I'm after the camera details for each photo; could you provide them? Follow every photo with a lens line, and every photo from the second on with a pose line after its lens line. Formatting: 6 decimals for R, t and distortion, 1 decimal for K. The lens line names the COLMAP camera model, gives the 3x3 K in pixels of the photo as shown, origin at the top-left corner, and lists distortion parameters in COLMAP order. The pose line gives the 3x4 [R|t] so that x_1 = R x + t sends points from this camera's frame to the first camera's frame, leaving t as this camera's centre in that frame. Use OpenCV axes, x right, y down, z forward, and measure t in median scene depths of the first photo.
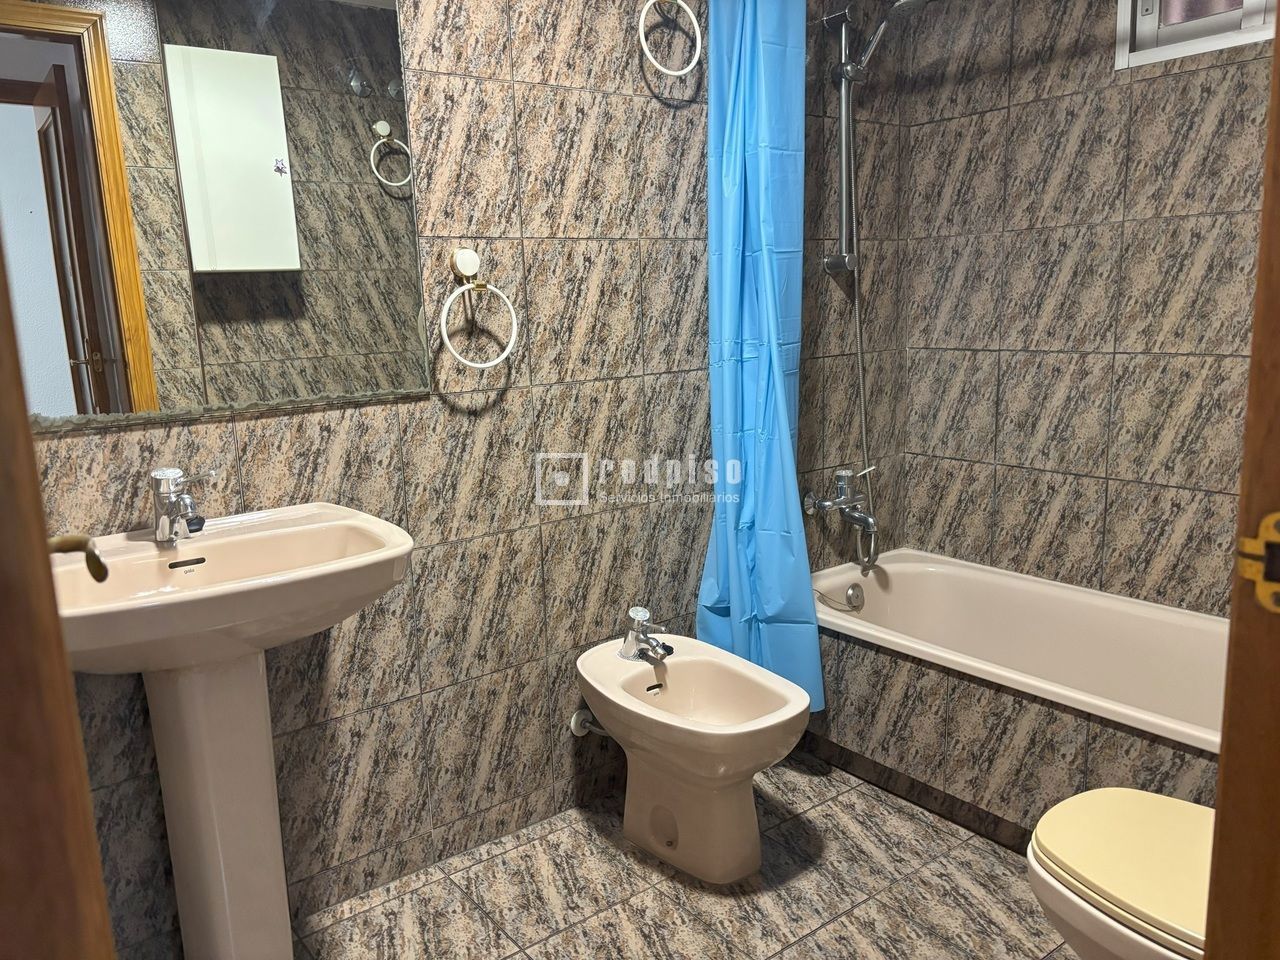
lens RADIAL K [[975.3, 0, 637.4], [0, 975.3, 487.8], [0, 0, 1]] dist [0.011623, -0.001781]
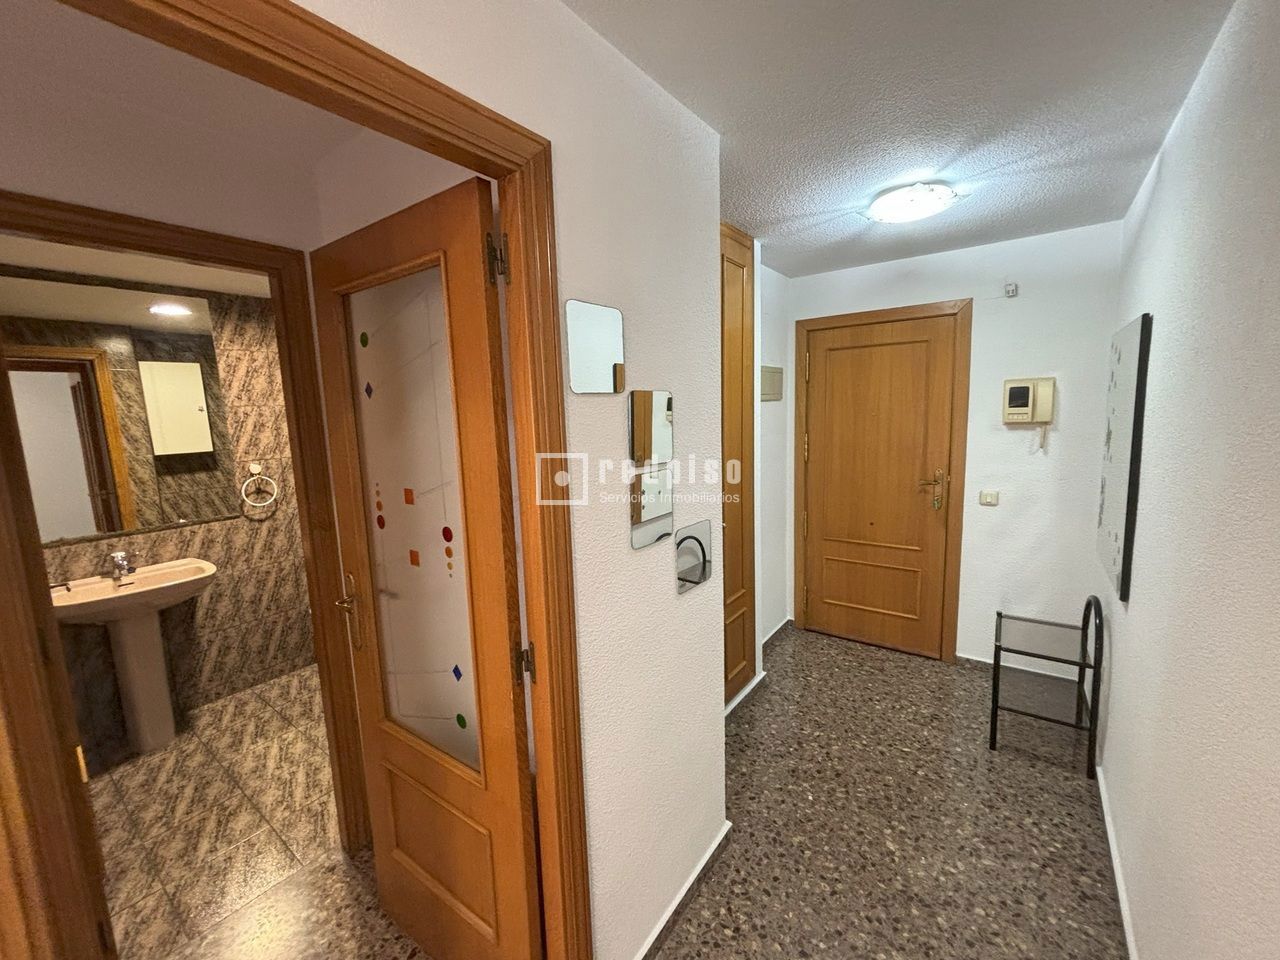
lens RADIAL K [[514.0, 0, 638.8], [0, 514.0, 477.8], [0, 0, 1]] dist [-0.013128, 0.007419]
pose [[0.959644, -0.034684, 0.279072, 0.464799], [0.054162, 0.996581, -0.062389, -0.048799], [-0.275954, 0.074987, 0.958241, -0.712222]]
